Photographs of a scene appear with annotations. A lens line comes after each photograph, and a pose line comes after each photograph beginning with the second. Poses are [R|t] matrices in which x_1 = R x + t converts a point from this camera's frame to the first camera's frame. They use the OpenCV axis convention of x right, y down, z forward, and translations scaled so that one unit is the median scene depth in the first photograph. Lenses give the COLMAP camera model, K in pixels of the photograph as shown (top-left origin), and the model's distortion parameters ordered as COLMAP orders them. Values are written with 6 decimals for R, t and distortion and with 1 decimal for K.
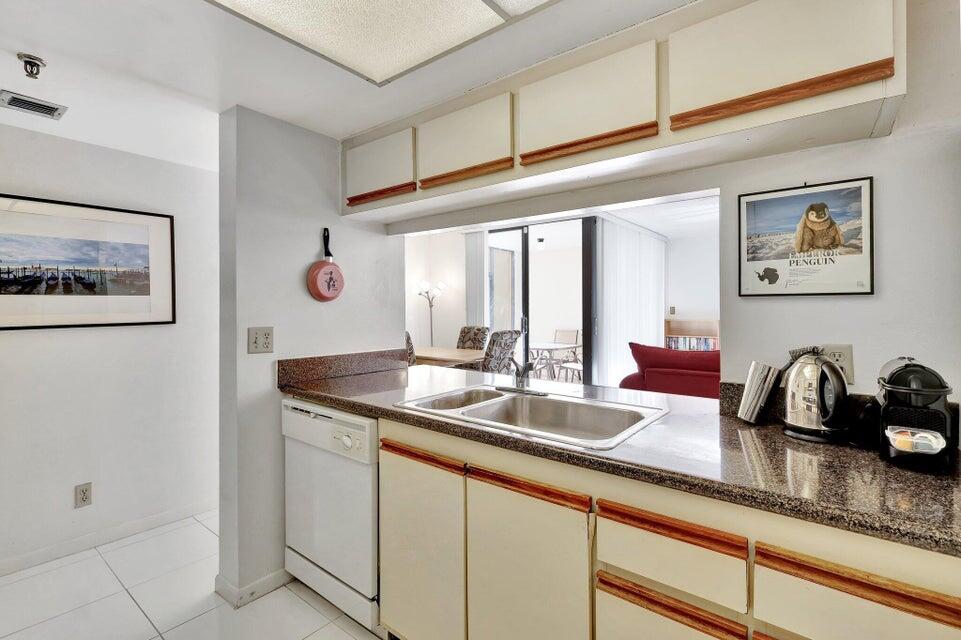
lens RADIAL K [[444.3, 0, 482.7], [0, 444.3, 311.1], [0, 0, 1]] dist [0.000655, 0.000256]
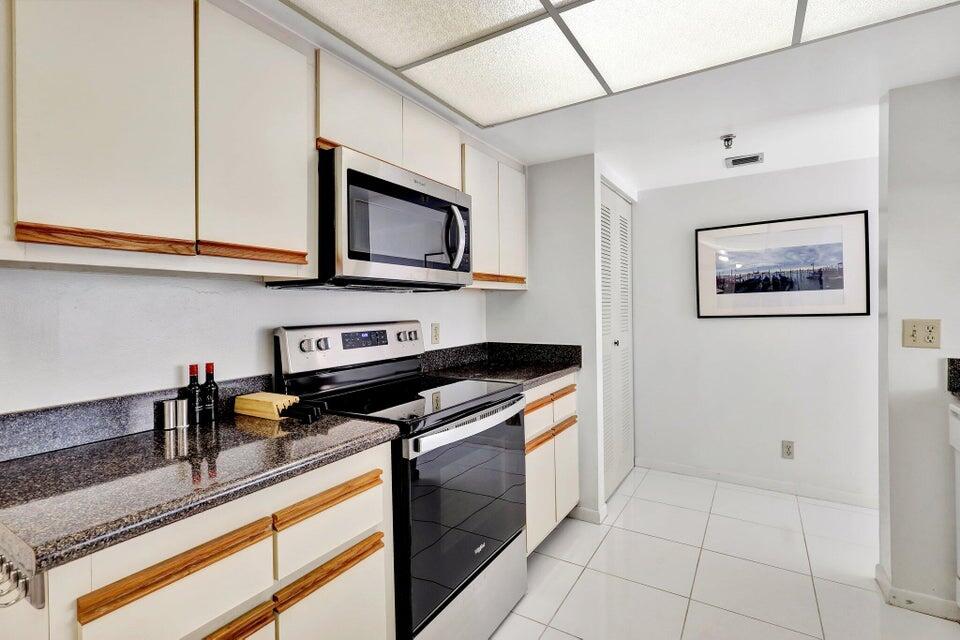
lens RADIAL K [[443.8, 0, 474.7], [0, 443.8, 314.2], [0, 0, 1]] dist [0.000655, 0.000256]
pose [[0.091726, 0.011873, -0.995714, 0.286318], [0.009502, 0.999873, 0.012798, 0.004330], [0.995739, -0.010635, 0.091601, 0.003059]]
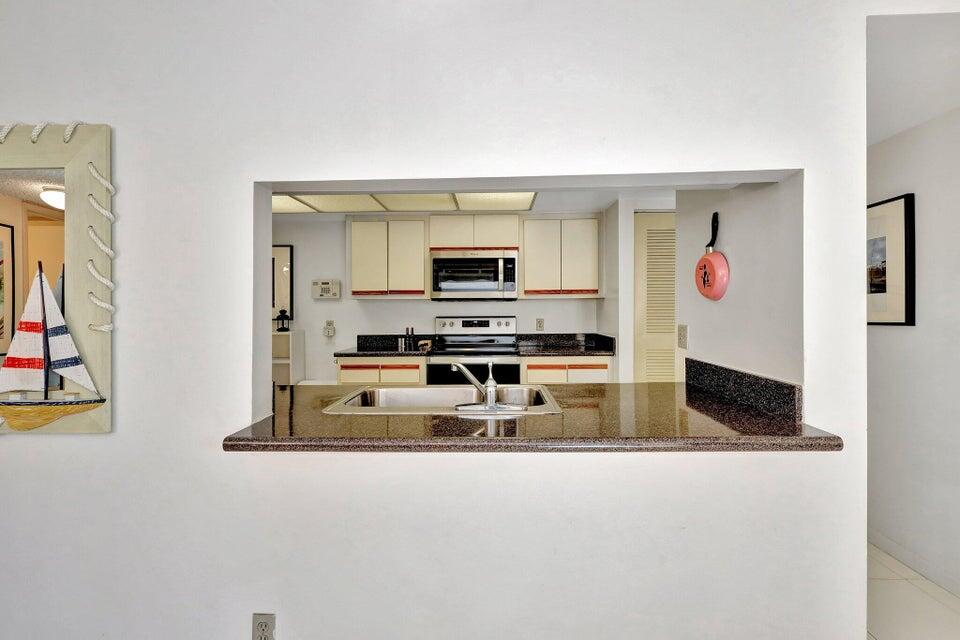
lens RADIAL K [[443.8, 0, 478.0], [0, 443.8, 314.6], [0, 0, 1]] dist [0.000655, 0.000256]
pose [[-0.813387, 0.010042, -0.581637, 0.505150], [0.001390, 0.999882, 0.015319, -0.006973], [0.581722, 0.011652, -0.813304, 1.432529]]
